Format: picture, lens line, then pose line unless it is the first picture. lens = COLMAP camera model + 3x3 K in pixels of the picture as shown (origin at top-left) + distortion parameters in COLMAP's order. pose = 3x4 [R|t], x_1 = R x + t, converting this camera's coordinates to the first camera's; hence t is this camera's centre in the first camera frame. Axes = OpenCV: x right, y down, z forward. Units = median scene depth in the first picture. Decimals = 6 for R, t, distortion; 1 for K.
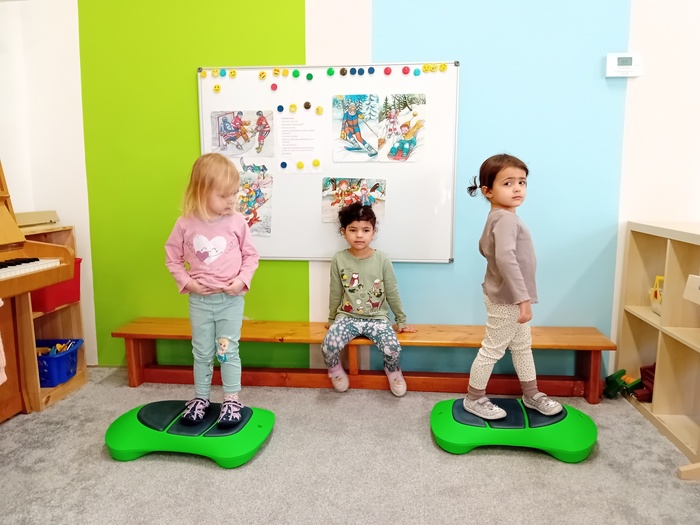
lens RADIAL K [[527.2, 0, 363.9], [0, 527.2, 264.3], [0, 0, 1]] dist [0.128983, -0.229999]
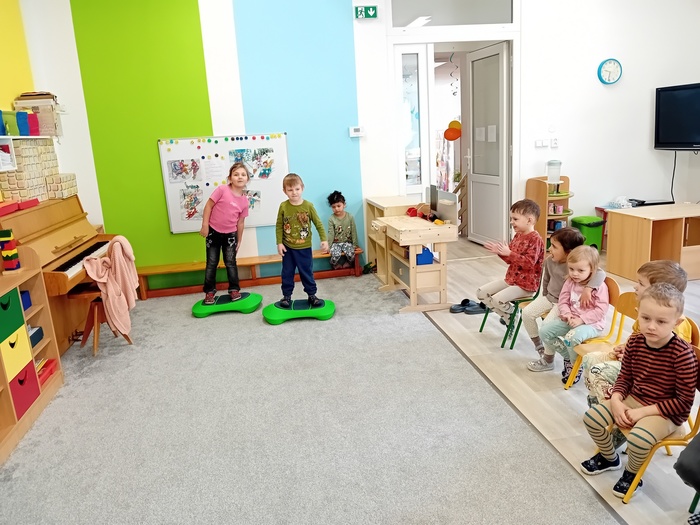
lens RADIAL K [[542.7, 0, 352.9], [0, 542.7, 260.2], [0, 0, 1]] dist [0.074409, -0.156539]
pose [[0.959230, -0.121576, 0.255142, -0.191583], [0.097834, 0.989773, 0.103815, -0.062036], [-0.265154, -0.074621, 0.961314, -1.241540]]
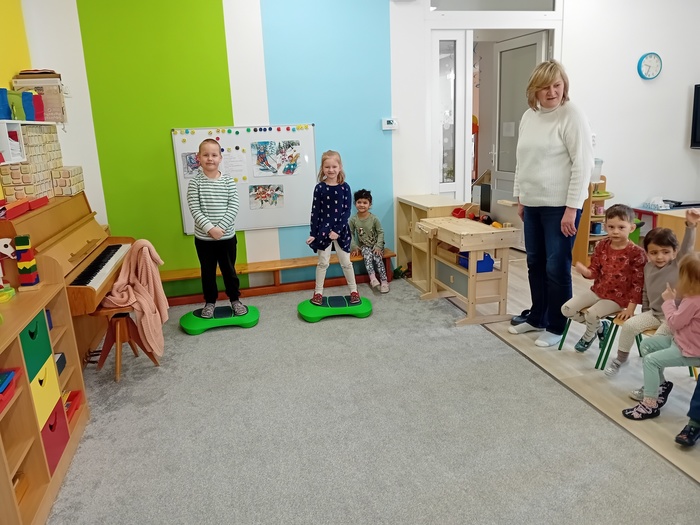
lens RADIAL K [[541.0, 0, 353.1], [0, 541.0, 260.1], [0, 0, 1]] dist [0.073539, -0.145992]
pose [[0.938568, -0.123751, 0.322143, -0.391819], [0.089022, 0.988720, 0.120449, -0.103840], [-0.333415, -0.084372, 0.938997, -0.970863]]
